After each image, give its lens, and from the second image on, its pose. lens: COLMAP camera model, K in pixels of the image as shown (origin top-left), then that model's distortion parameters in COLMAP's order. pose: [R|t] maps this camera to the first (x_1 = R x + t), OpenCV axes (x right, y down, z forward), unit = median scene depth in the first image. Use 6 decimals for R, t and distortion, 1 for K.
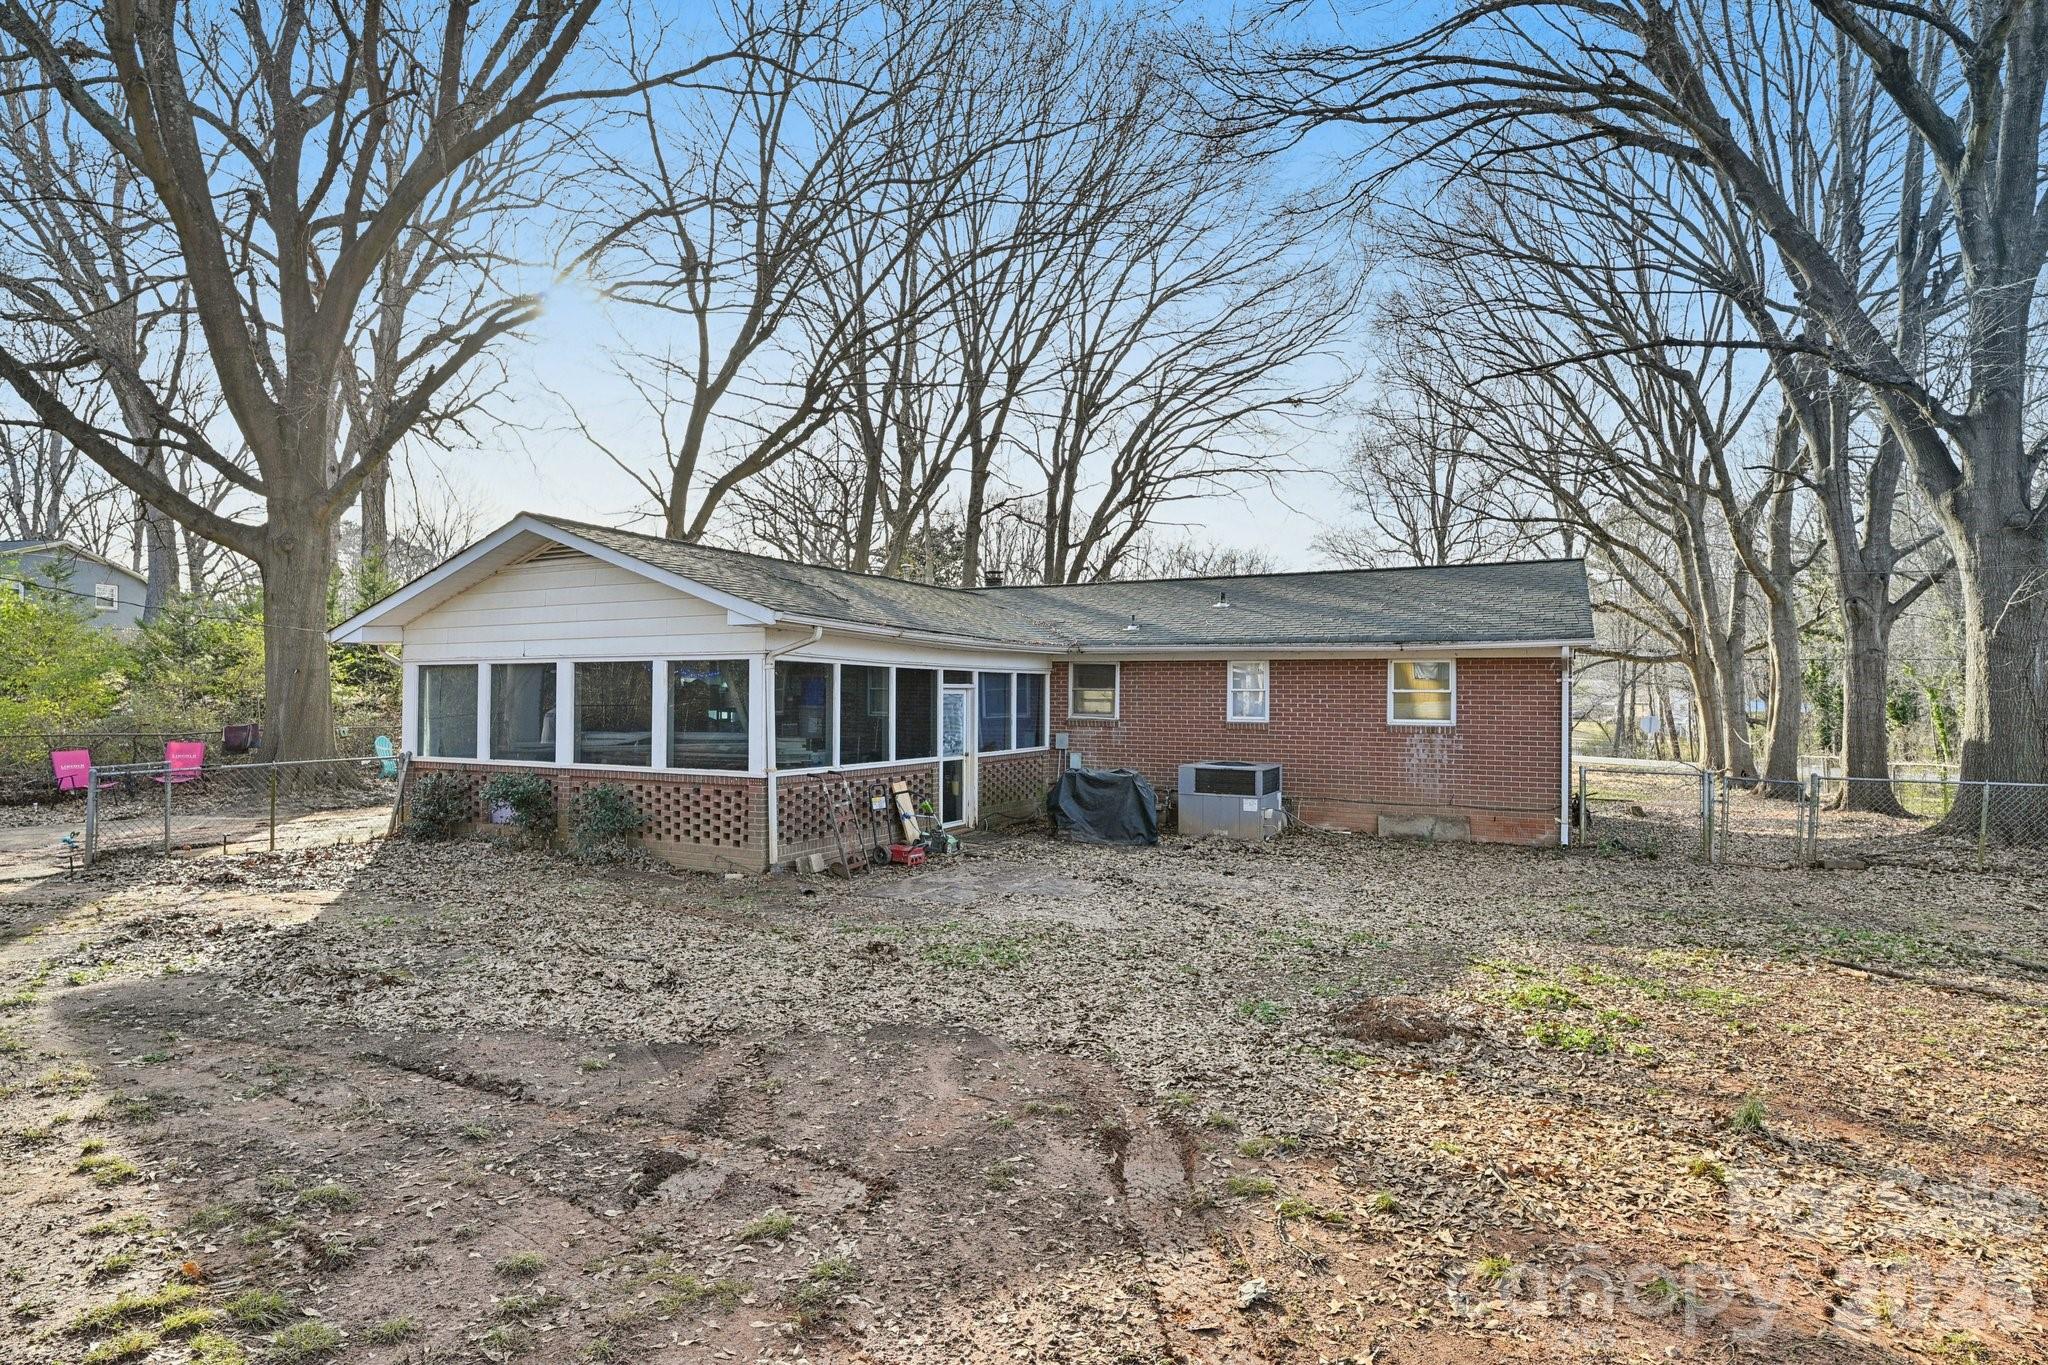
lens RADIAL K [[1177.7, 0, 1040.0], [0, 1177.7, 681.7], [0, 0, 1]] dist [-0.000458, -0.000167]
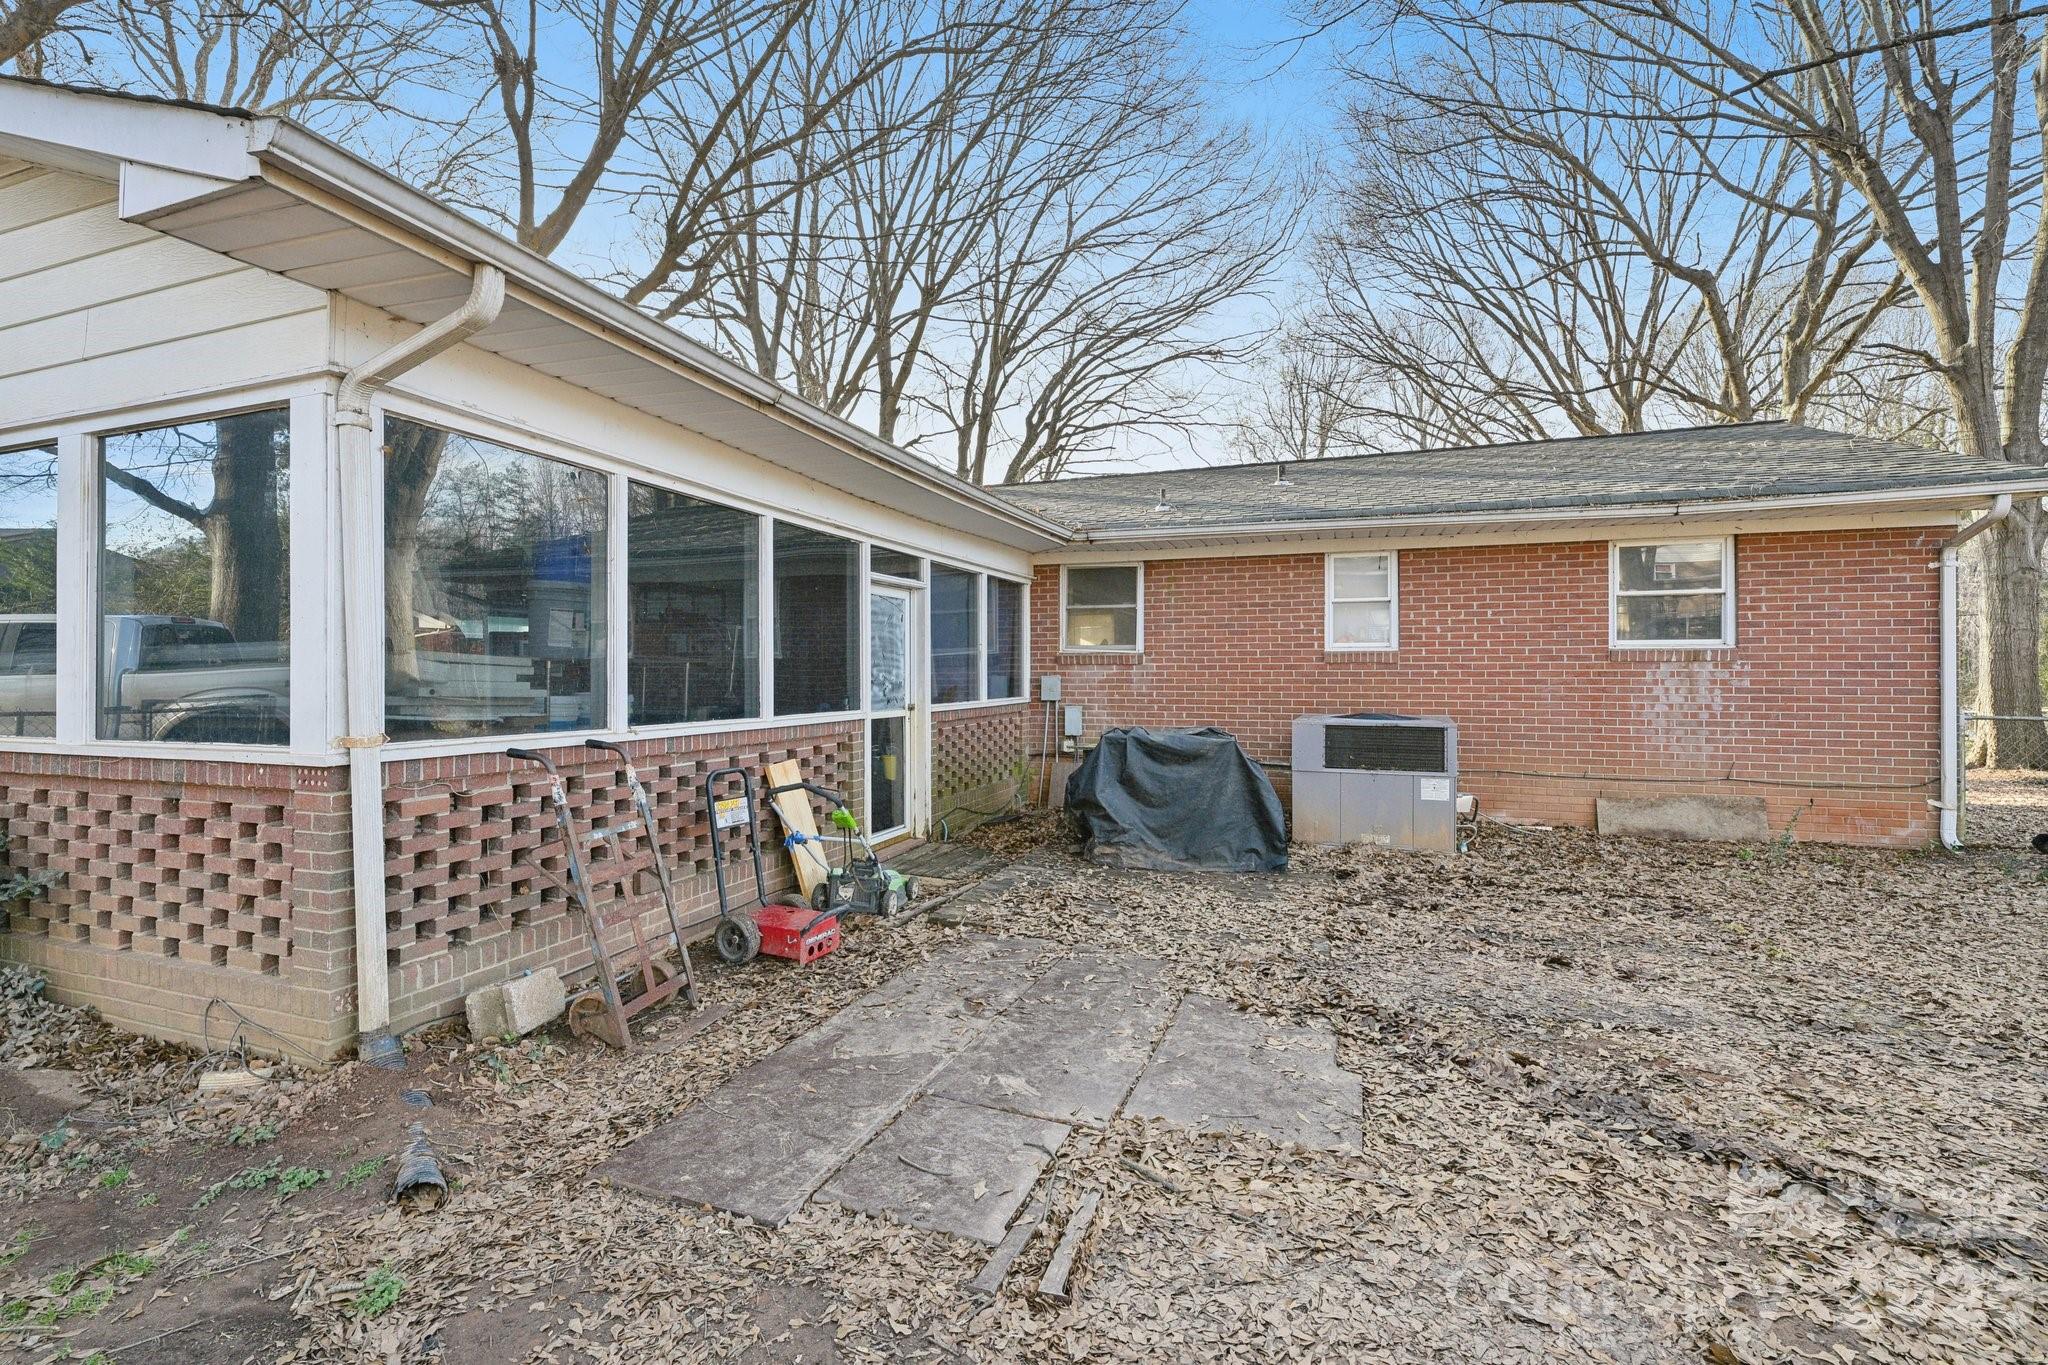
lens RADIAL K [[888.1, 0, 1016.0], [0, 888.1, 669.6], [0, 0, 1]] dist [-0.002061, -0.000316]
pose [[0.993748, -0.008432, 0.111332, -0.058649], [0.008539, 0.999963, -0.000481, 0.043759], [-0.111324, 0.001429, 0.993783, 0.565450]]
